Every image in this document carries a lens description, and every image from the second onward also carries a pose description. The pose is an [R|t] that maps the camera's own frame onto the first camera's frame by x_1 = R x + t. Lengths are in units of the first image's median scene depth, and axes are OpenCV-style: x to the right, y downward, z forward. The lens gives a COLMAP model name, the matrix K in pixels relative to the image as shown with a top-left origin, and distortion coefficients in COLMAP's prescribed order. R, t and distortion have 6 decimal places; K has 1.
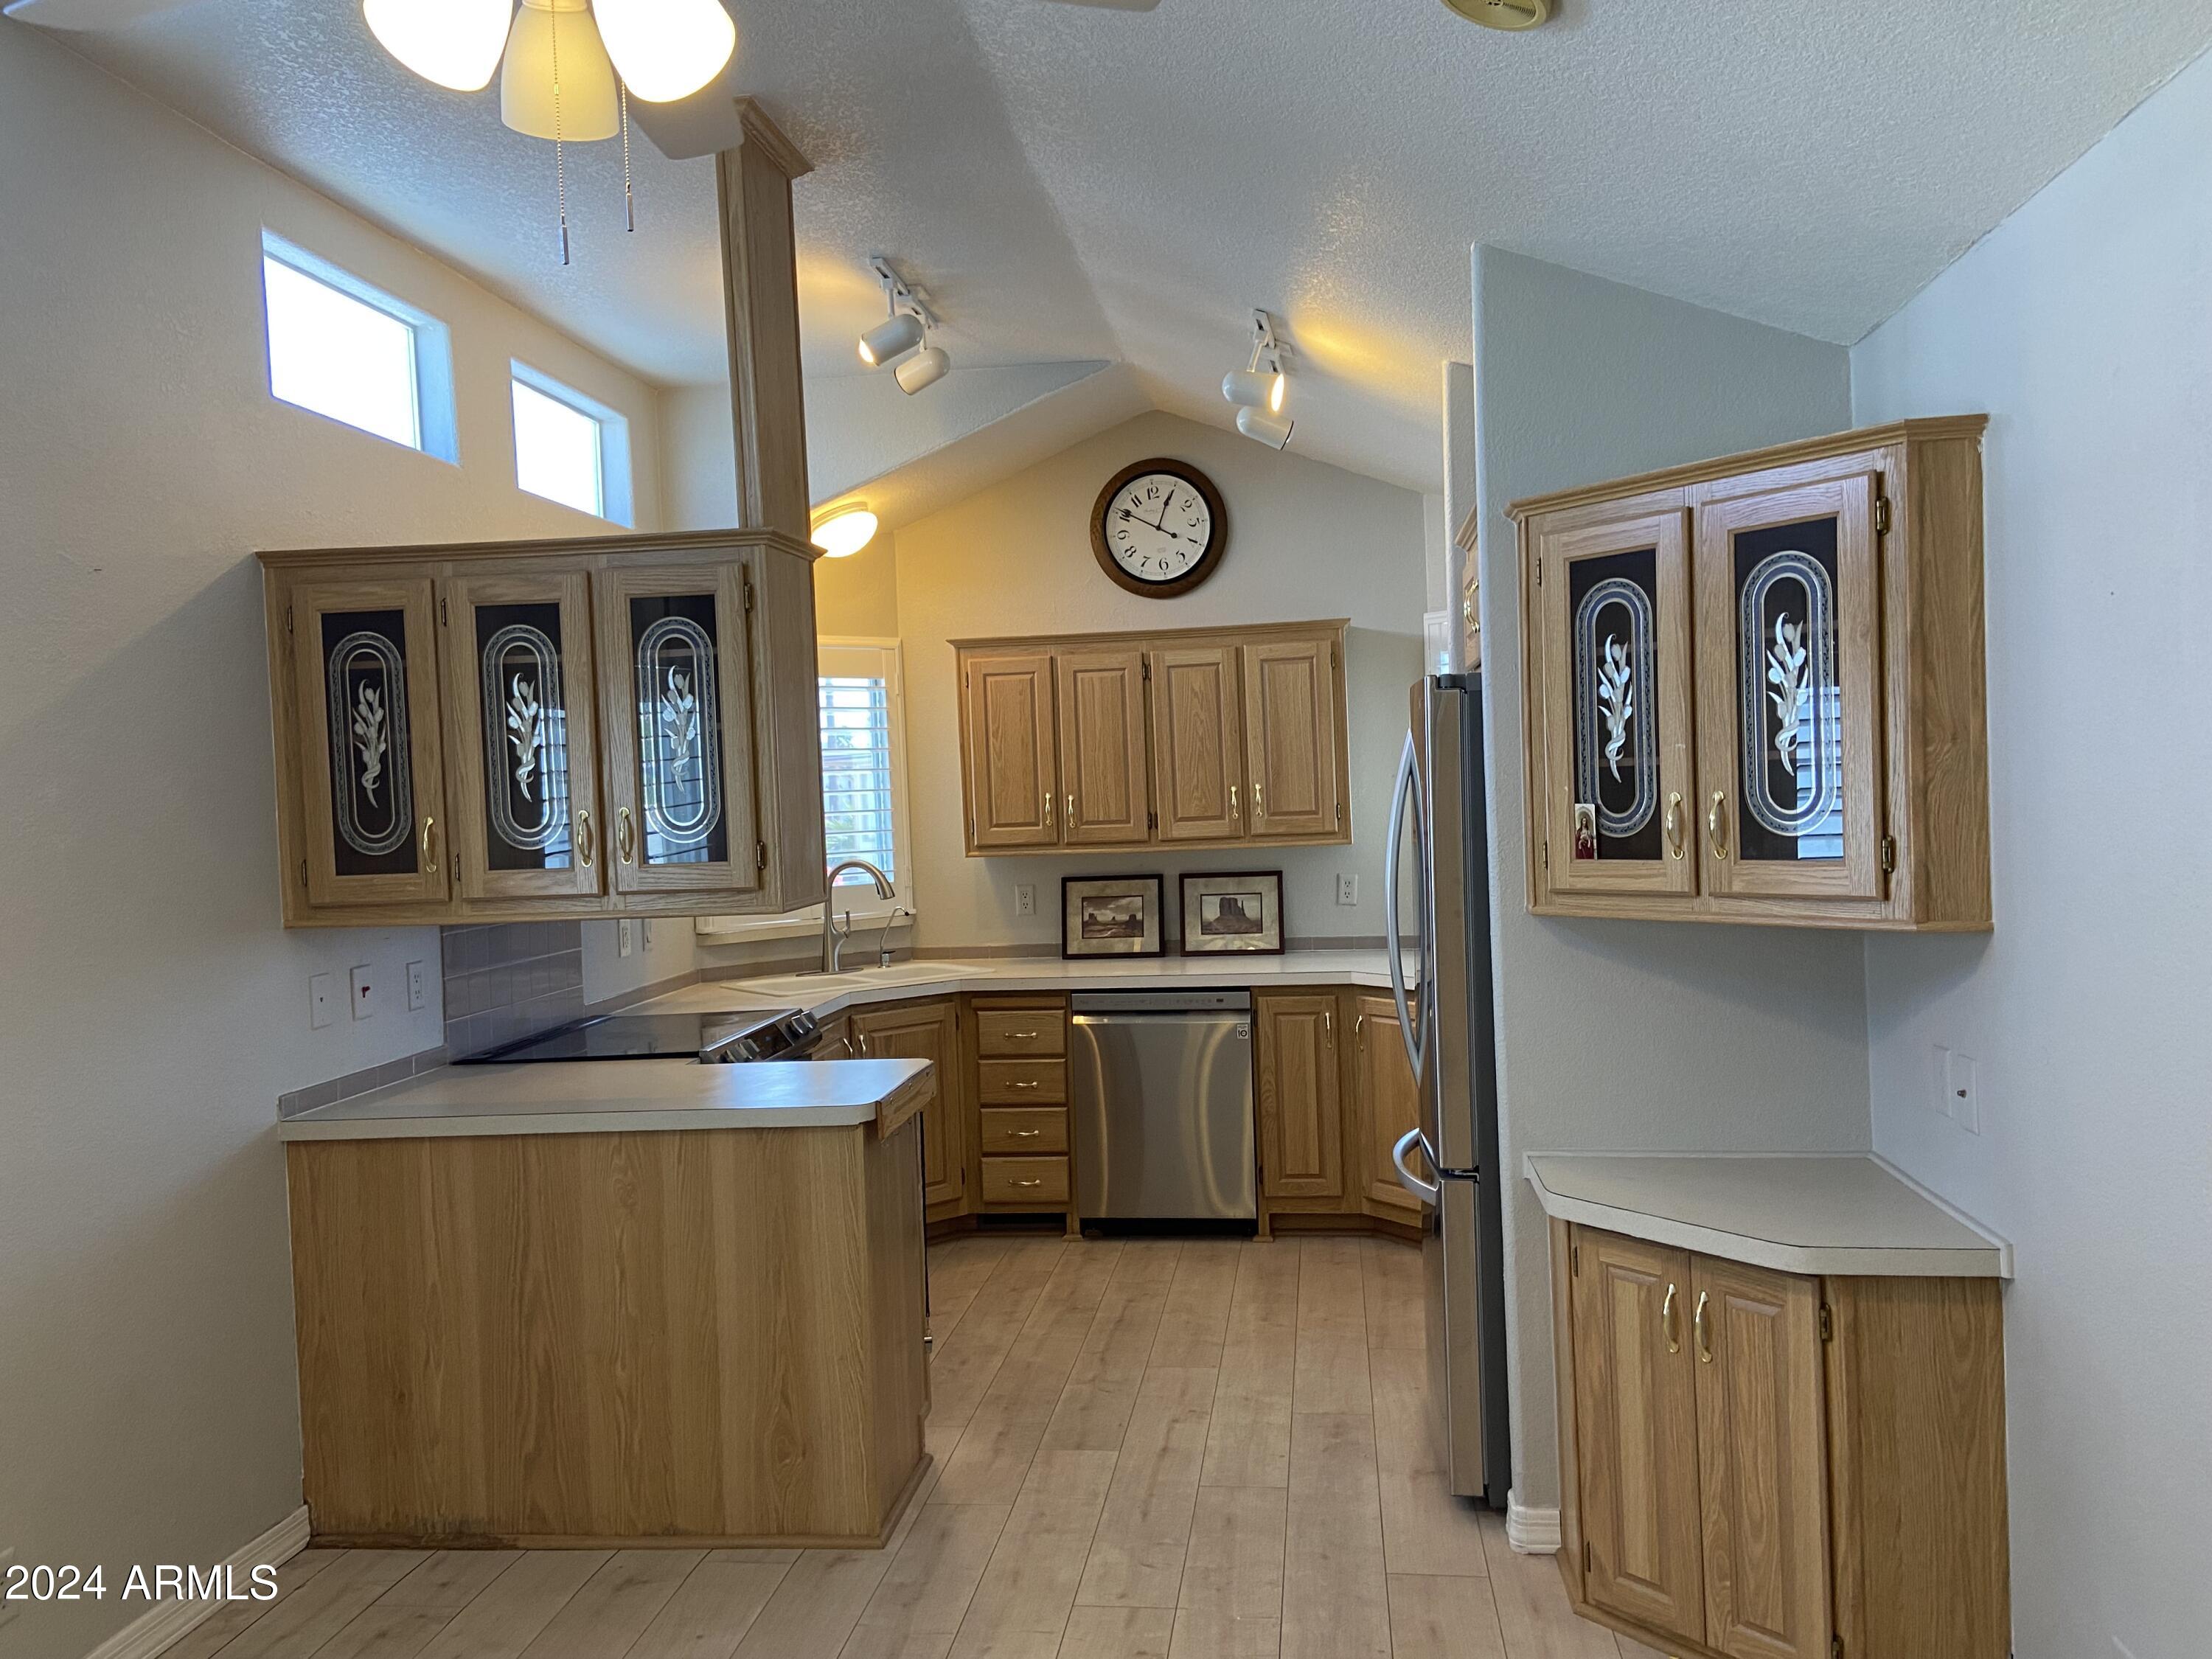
lens RADIAL K [[1682.2, 0, 1107.0], [0, 1682.2, 811.3], [0, 0, 1]] dist [0.085595, -0.101675]
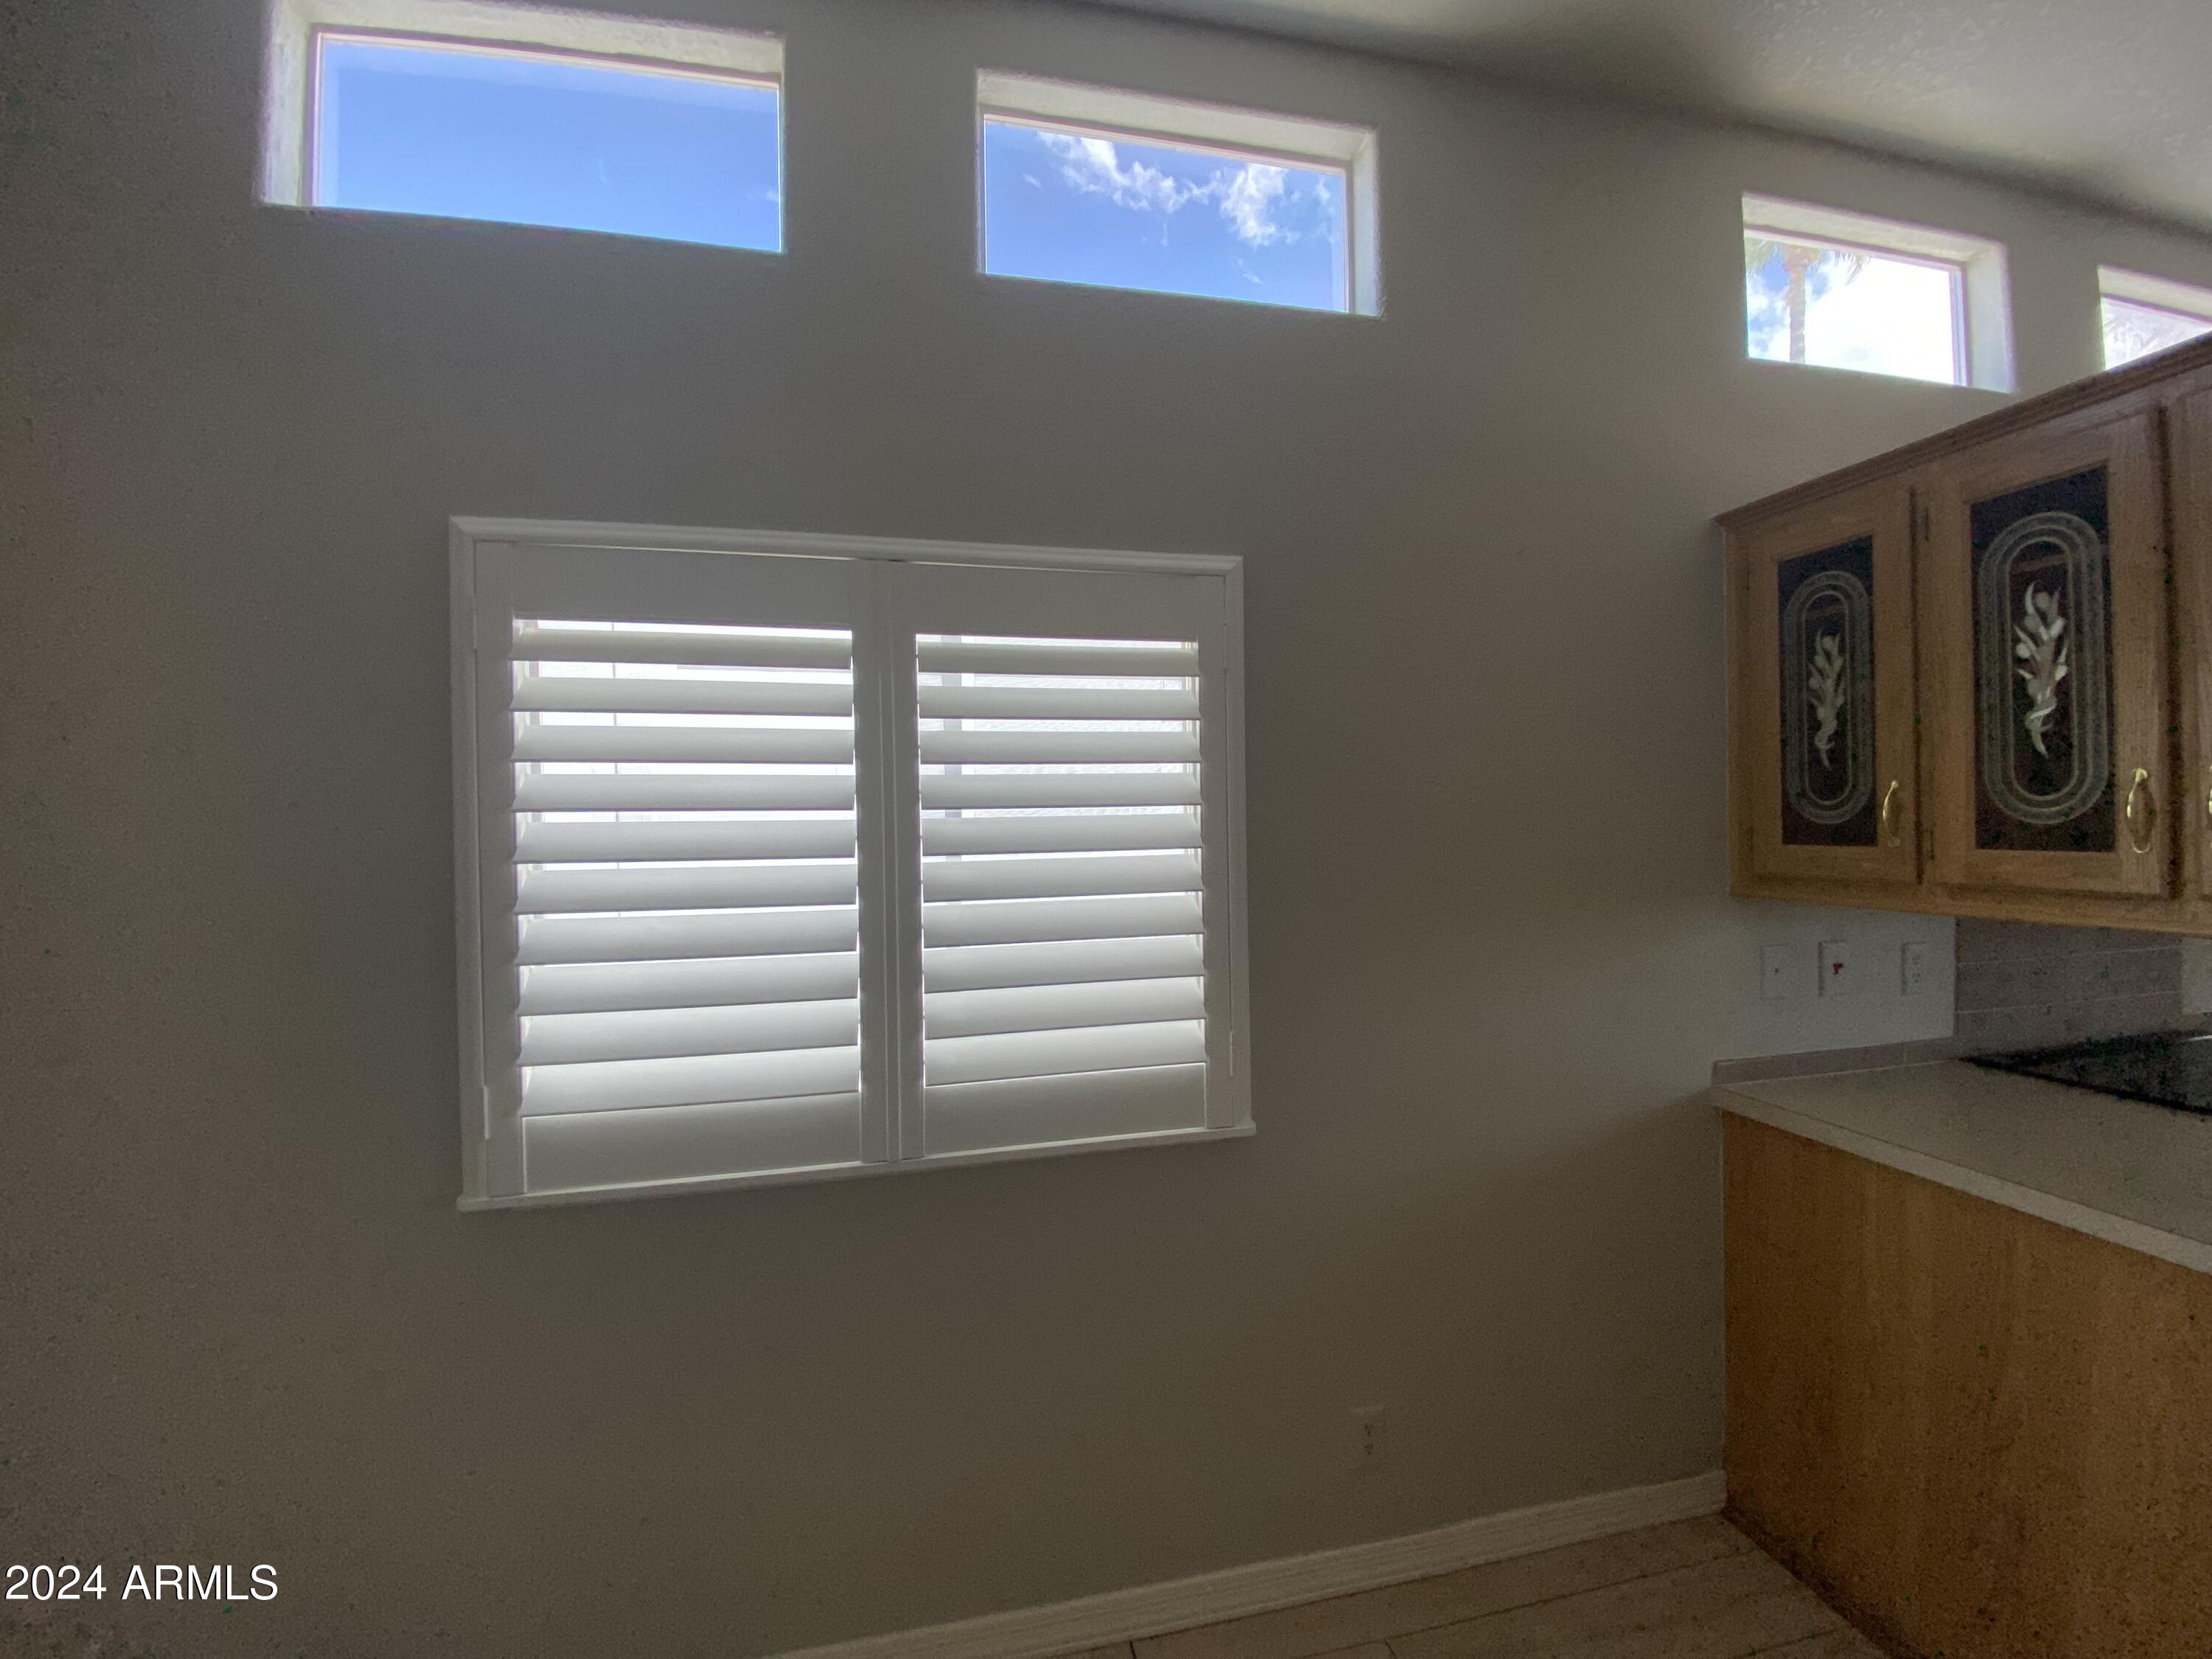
lens RADIAL K [[898.2, 0, 1109.4], [0, 898.2, 831.1], [0, 0, 1]] dist [0.012981, -0.013470]
pose [[0.339263, 0.042423, -0.939734, -0.101297], [-0.008345, 0.999079, 0.042090, 0.011365], [0.940655, -0.006437, 0.339305, 0.431585]]
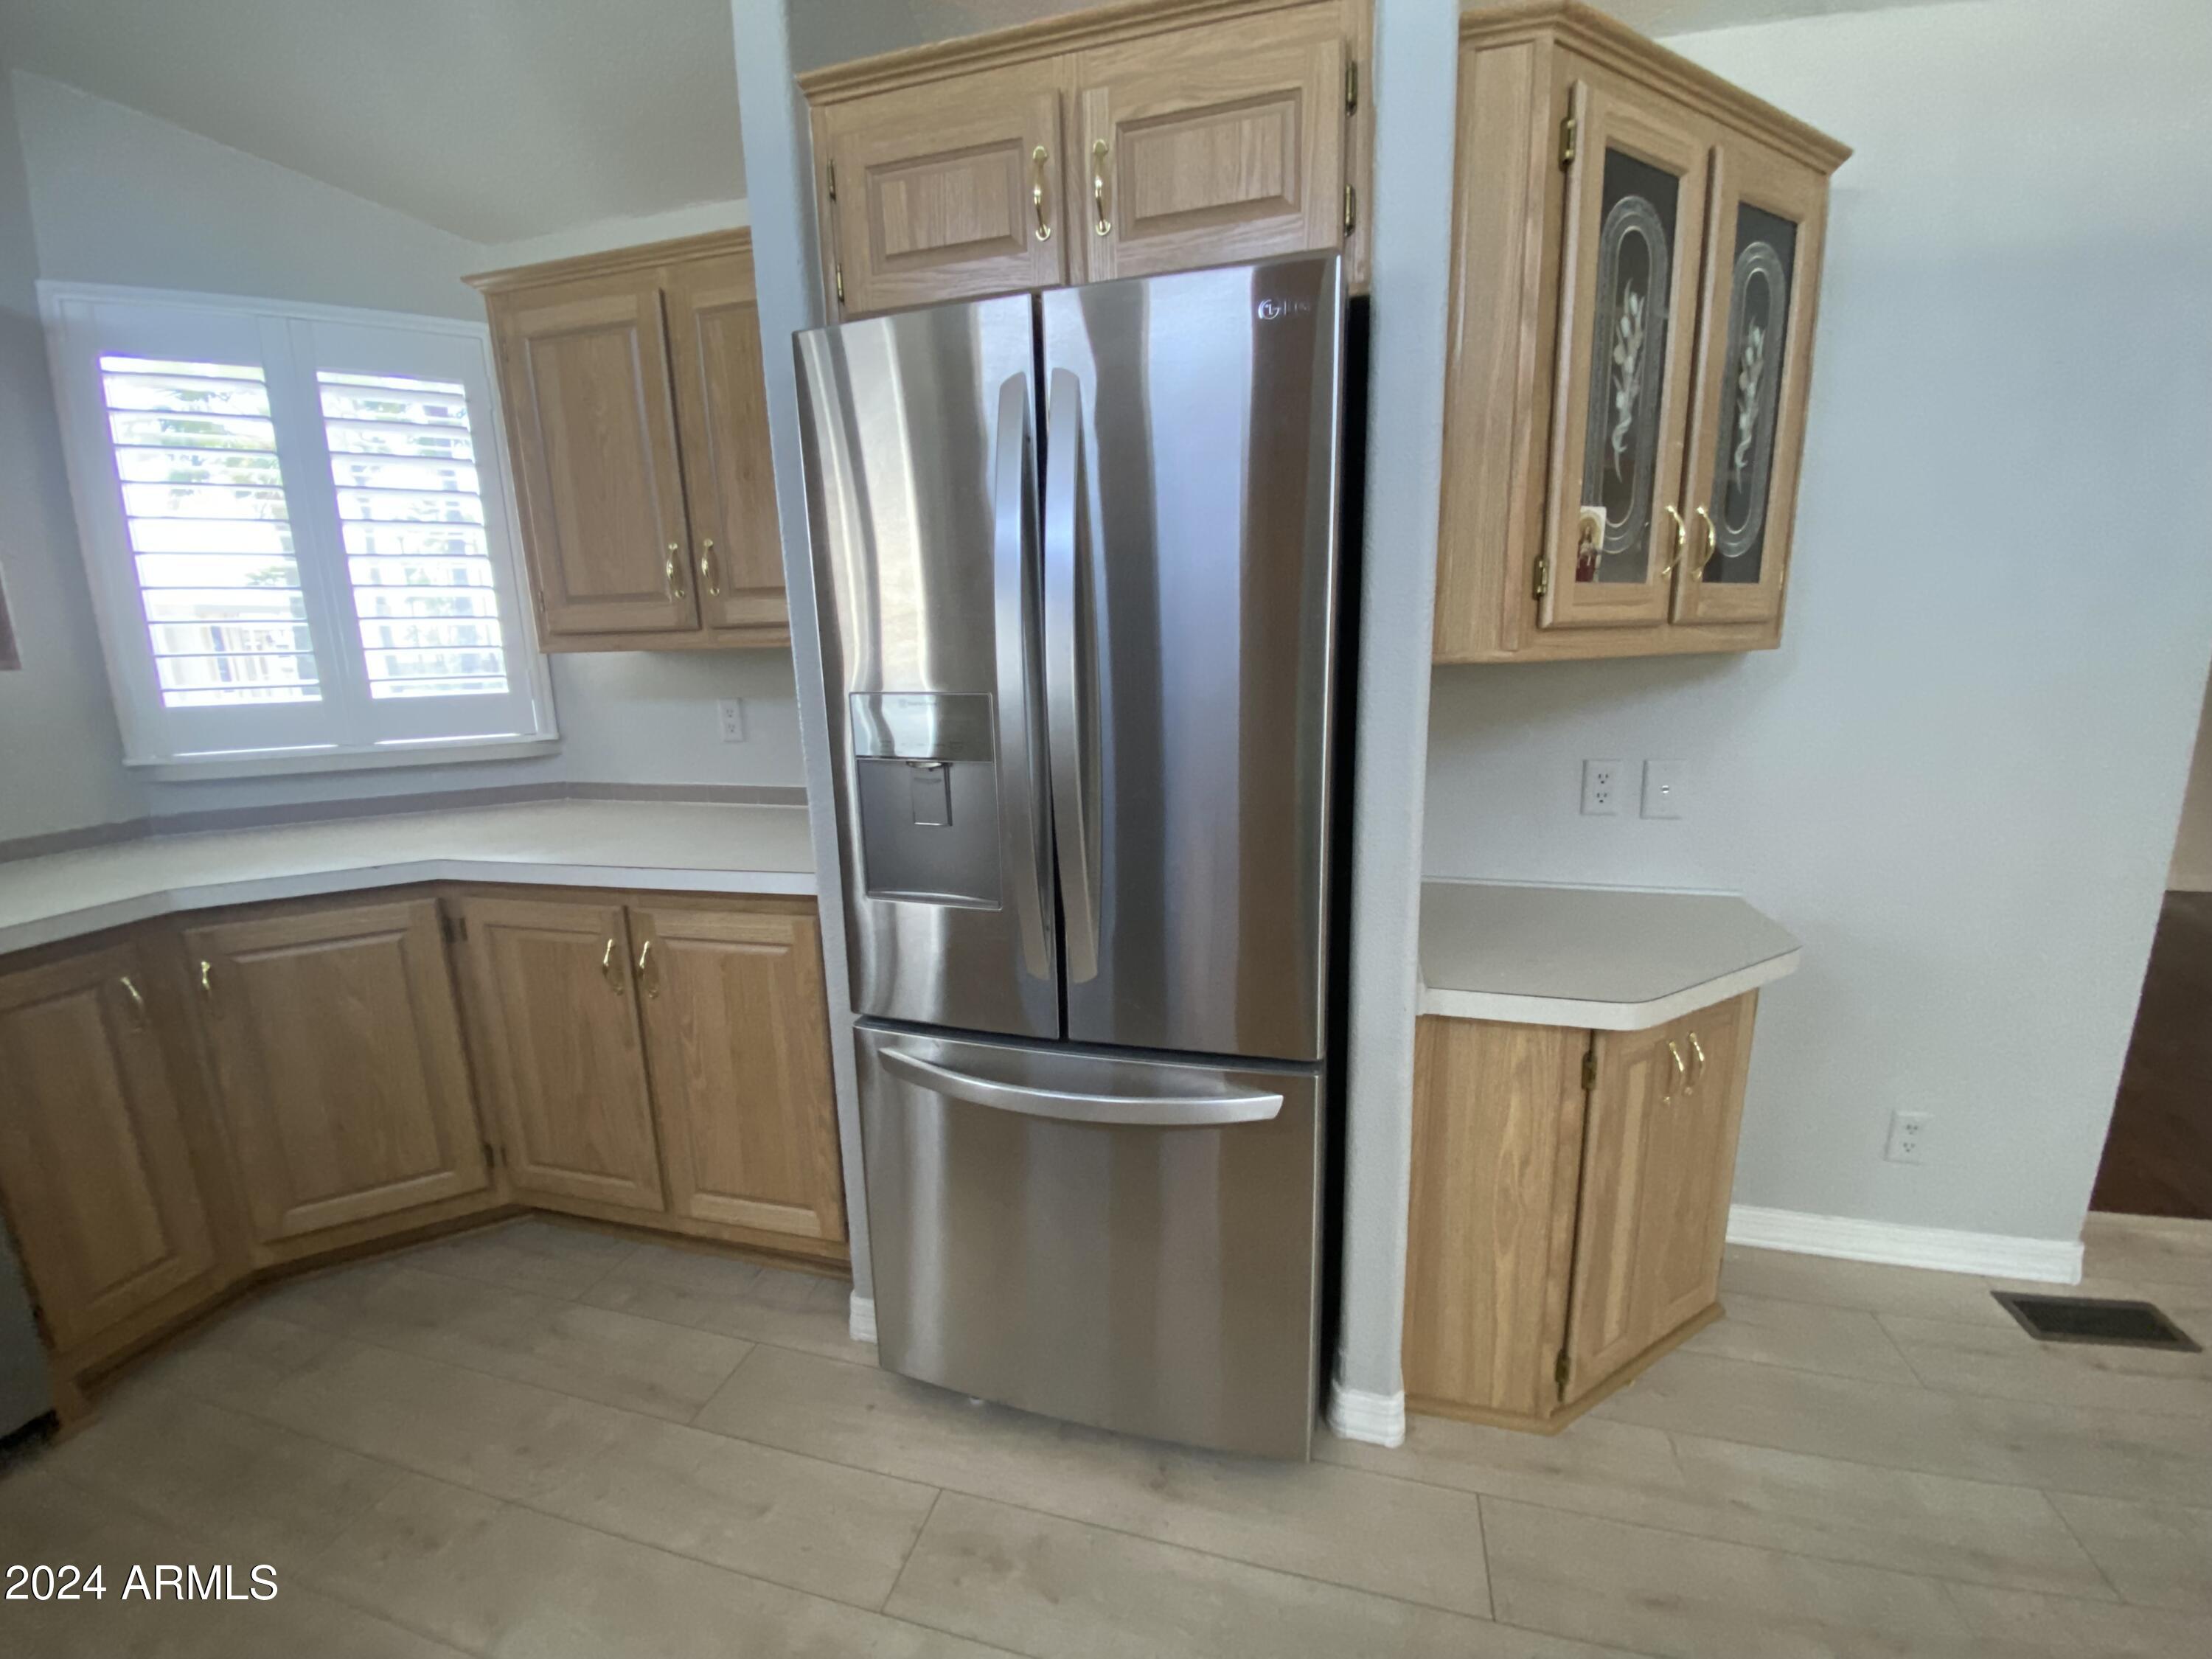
lens RADIAL K [[898.2, 0, 1107.5], [0, 898.2, 827.1], [0, 0, 1]] dist [0.012981, -0.013470]
pose [[0.143895, -0.171553, 0.974609, -0.147583], [0.033034, 0.985143, 0.168530, 0.054323], [-0.989041, 0.007944, 0.147424, 1.009612]]
